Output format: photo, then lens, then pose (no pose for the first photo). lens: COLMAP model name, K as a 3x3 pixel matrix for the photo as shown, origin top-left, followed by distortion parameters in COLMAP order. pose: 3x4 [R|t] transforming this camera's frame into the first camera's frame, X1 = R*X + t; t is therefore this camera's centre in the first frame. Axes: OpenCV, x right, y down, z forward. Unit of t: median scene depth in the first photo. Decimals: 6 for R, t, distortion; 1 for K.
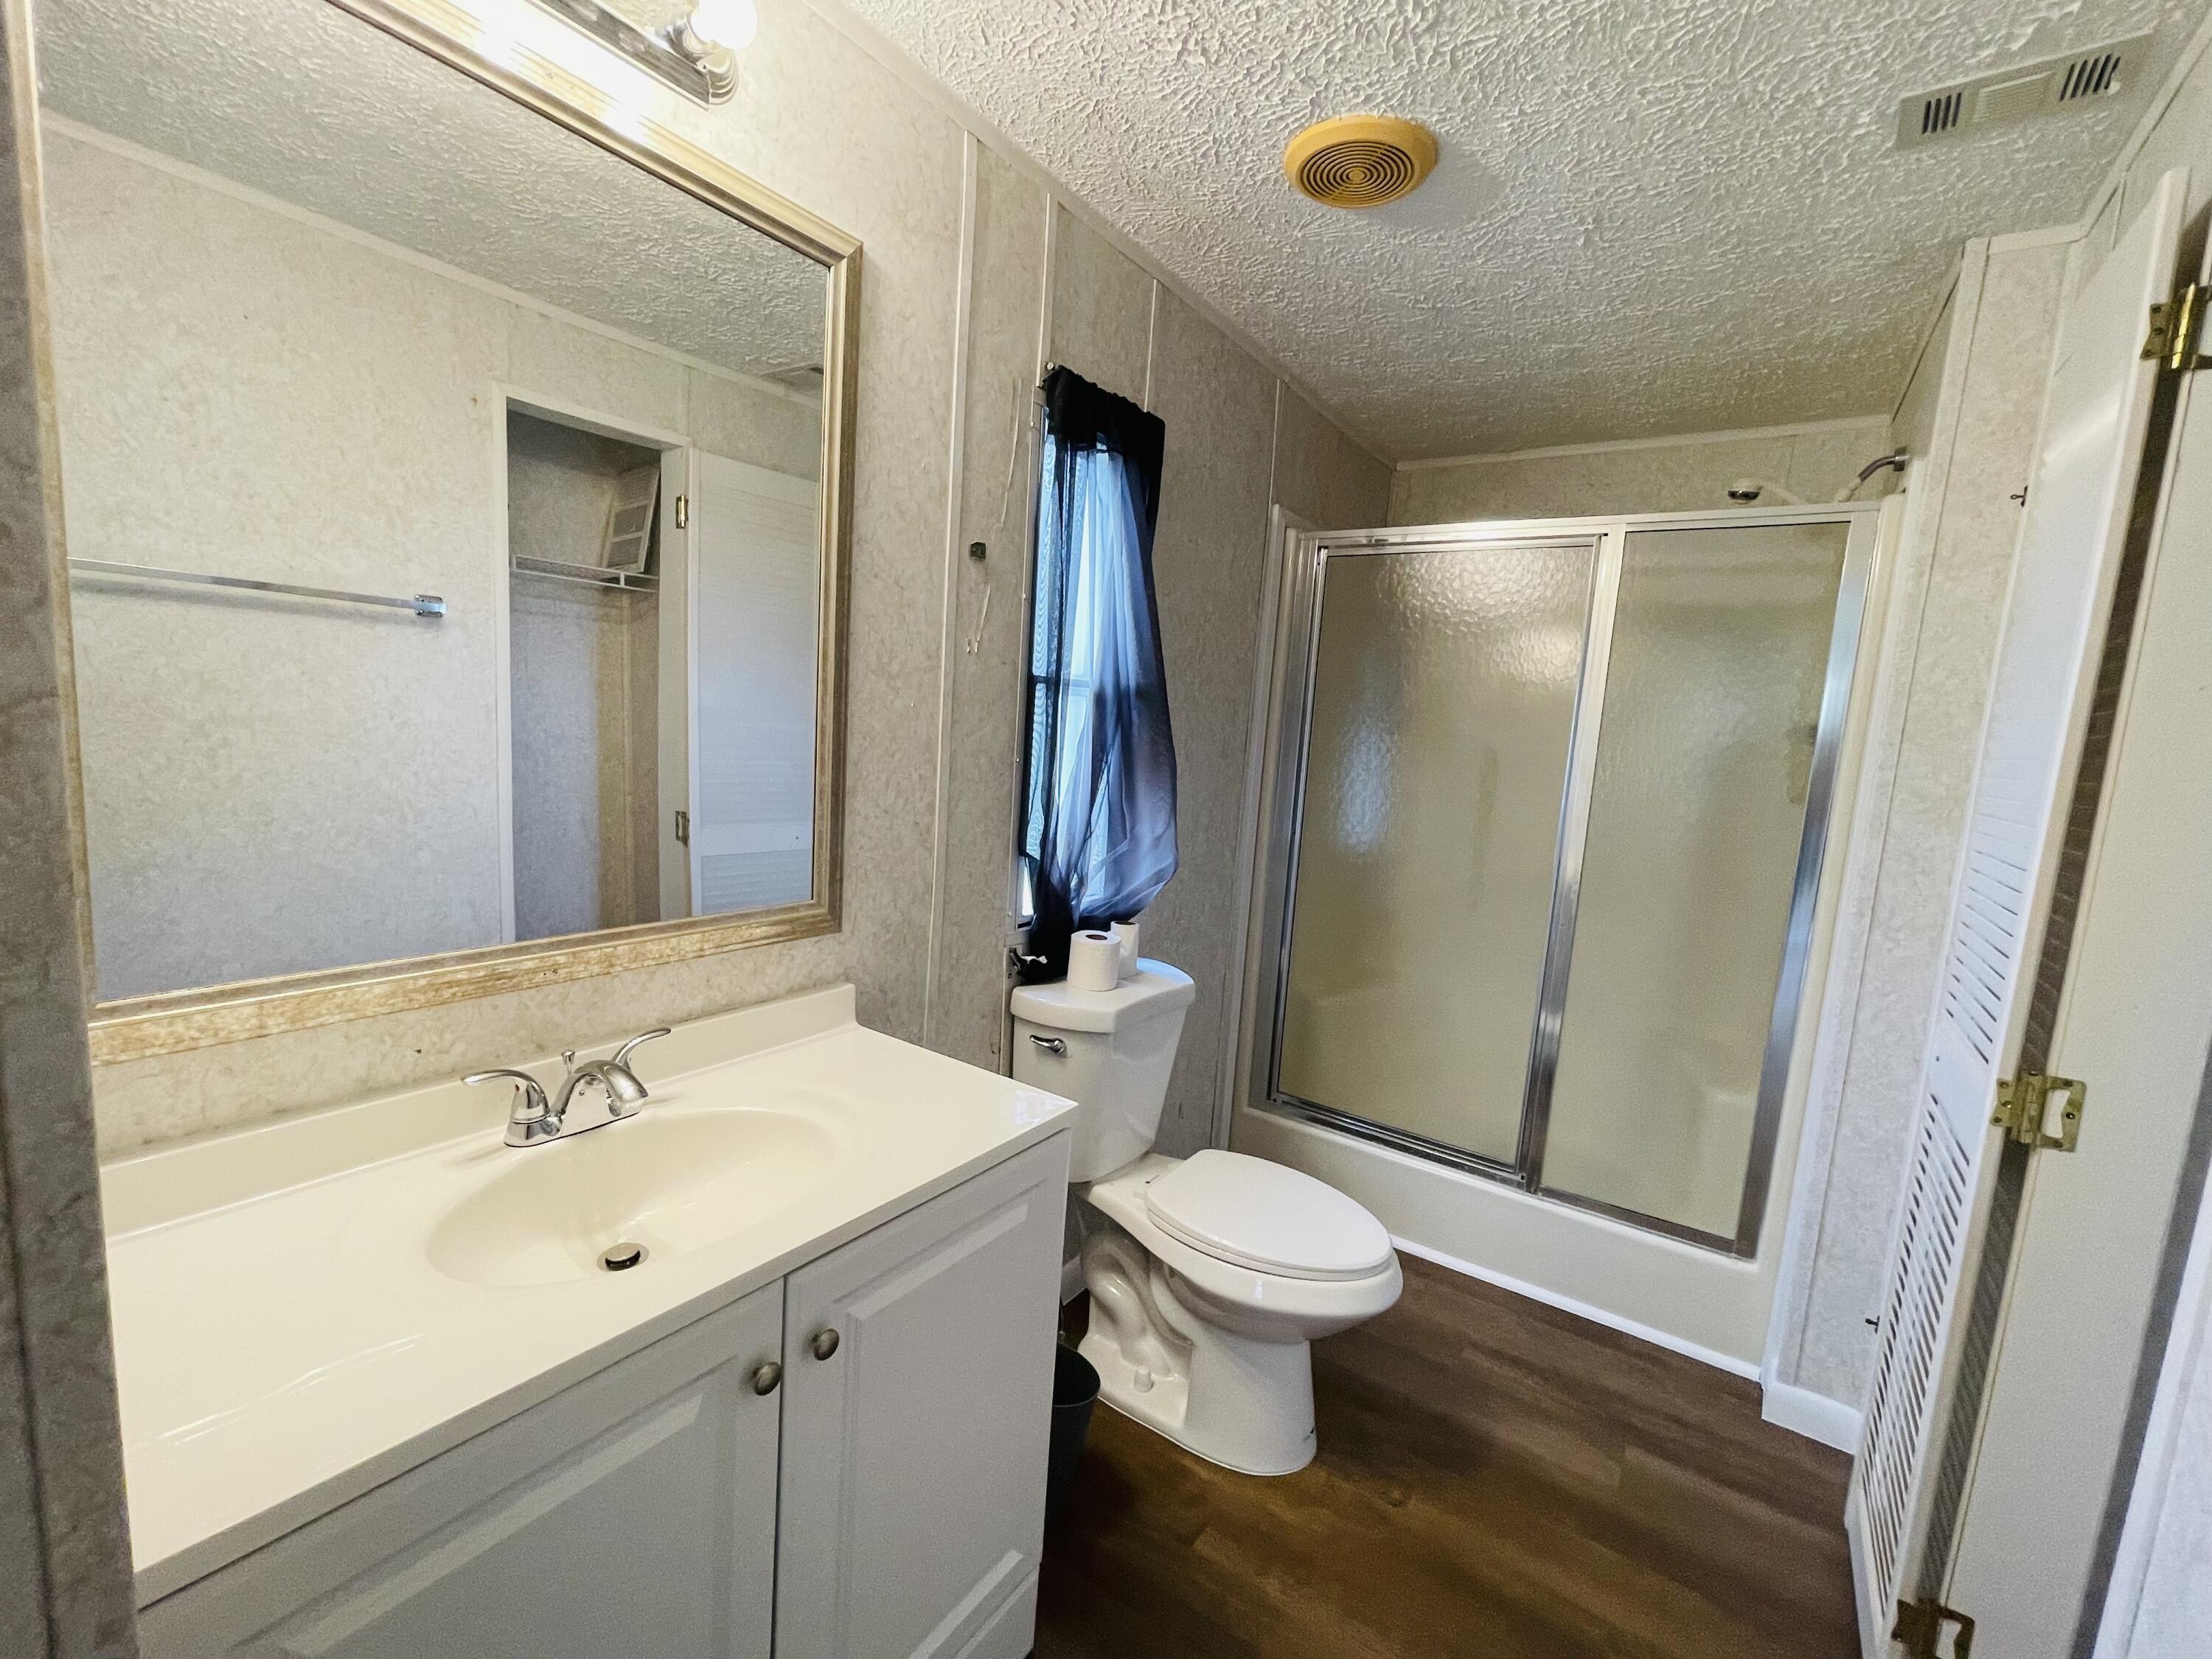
lens RADIAL K [[941.8, 0, 1108.7], [0, 941.8, 831.7], [0, 0, 1]] dist [-0.009921, 0.003016]
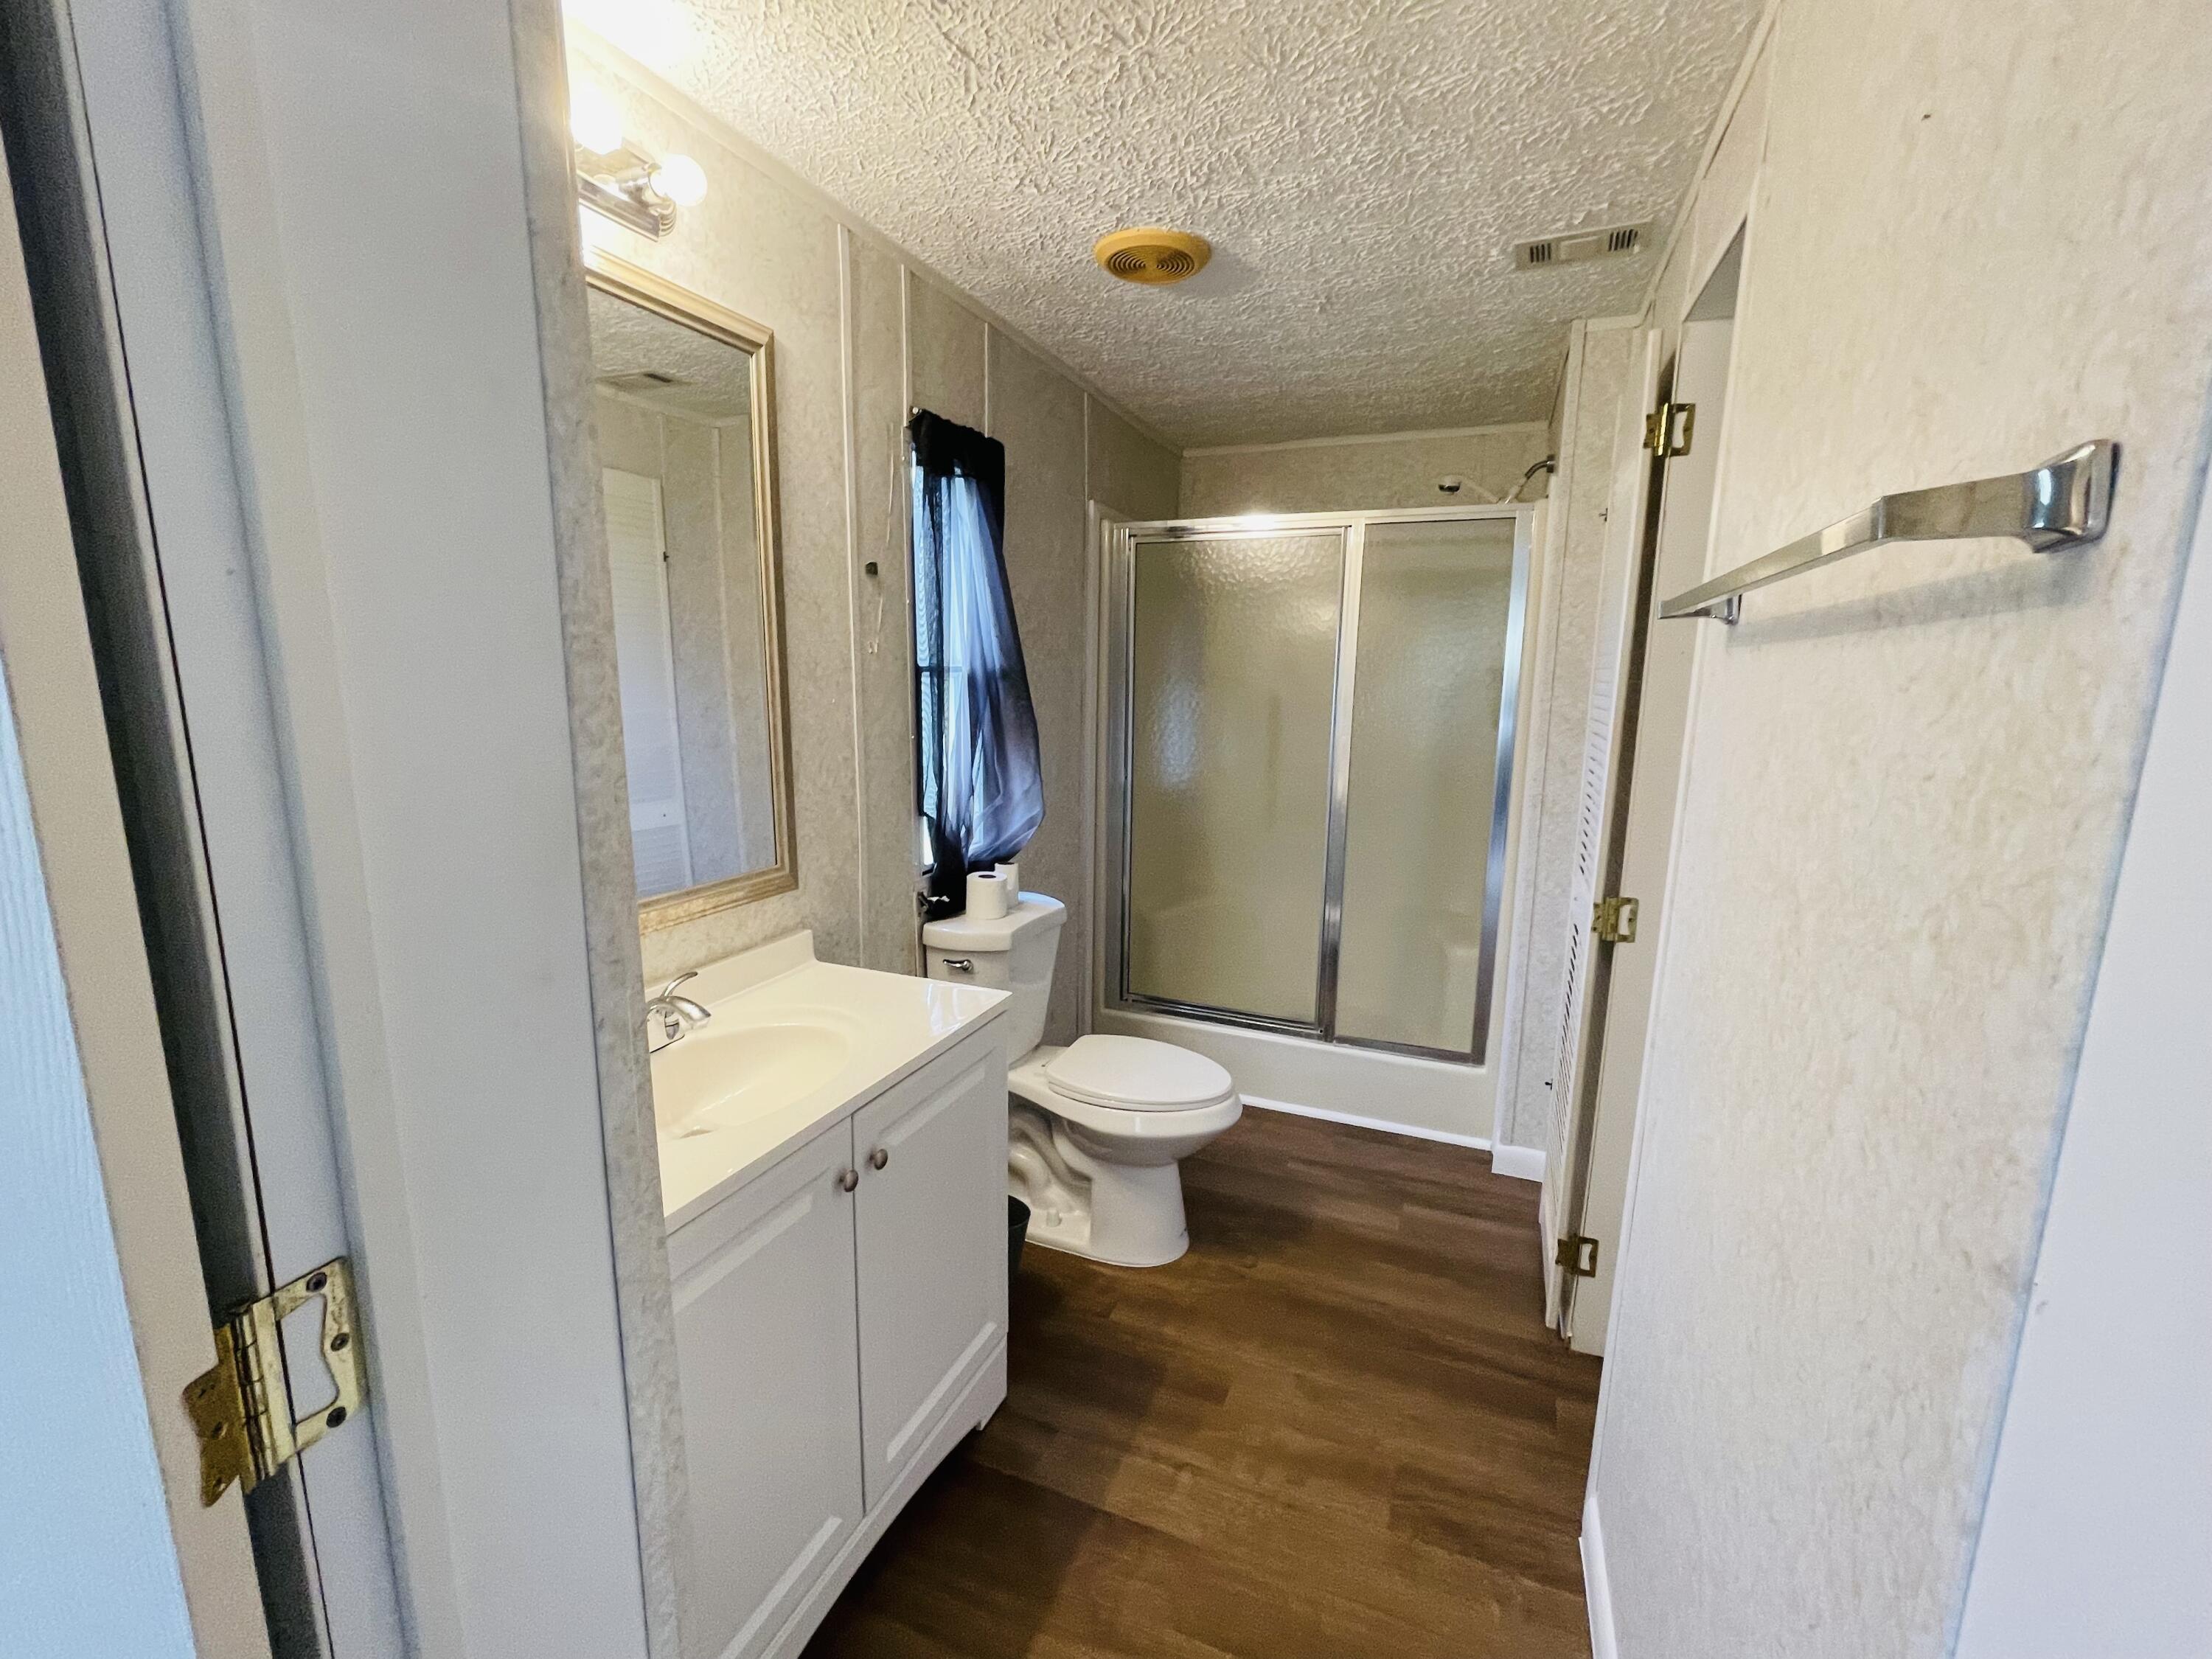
lens RADIAL K [[941.8, 0, 1119.8], [0, 941.8, 831.1], [0, 0, 1]] dist [-0.009921, 0.003016]
pose [[0.973193, -0.089082, 0.212038, -0.111157], [0.076714, 0.994875, 0.065874, -0.016349], [-0.216819, -0.047841, 0.975039, -0.264304]]
